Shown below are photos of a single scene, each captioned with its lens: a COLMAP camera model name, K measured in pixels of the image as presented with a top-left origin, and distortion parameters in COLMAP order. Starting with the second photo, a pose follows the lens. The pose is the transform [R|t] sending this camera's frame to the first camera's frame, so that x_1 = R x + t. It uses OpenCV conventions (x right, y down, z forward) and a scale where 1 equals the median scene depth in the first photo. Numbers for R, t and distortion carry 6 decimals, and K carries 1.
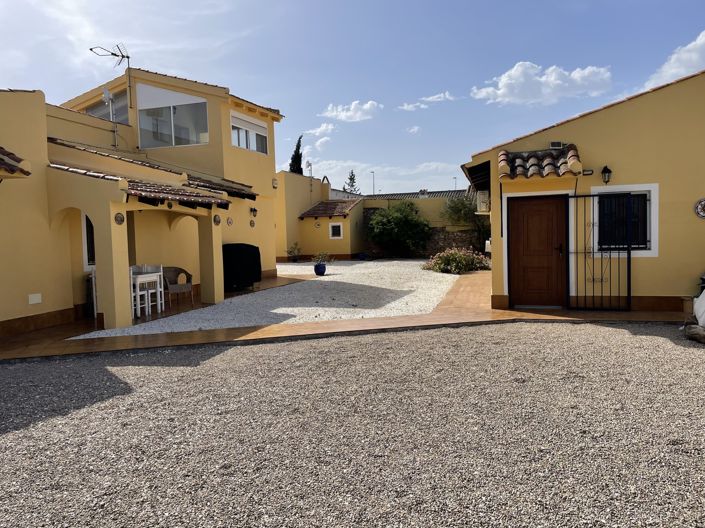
lens RADIAL K [[536.3, 0, 352.5], [0, 536.3, 264.0], [0, 0, 1]] dist [0.095903, -0.145334]
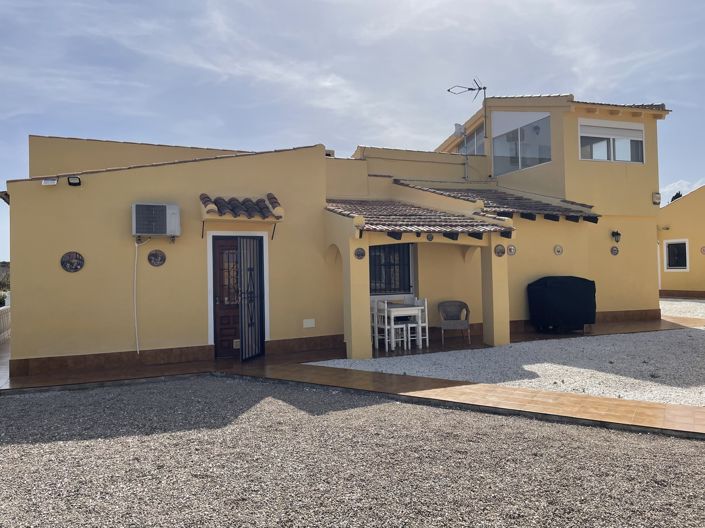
lens RADIAL K [[538.9, 0, 352.1], [0, 538.9, 250.4], [0, 0, 1]] dist [0.109388, -0.147766]
pose [[0.640932, -0.012213, -0.767501, 0.274045], [-0.038538, 0.998101, -0.048065, -0.029985], [0.766630, 0.060384, 0.639244, 0.249476]]
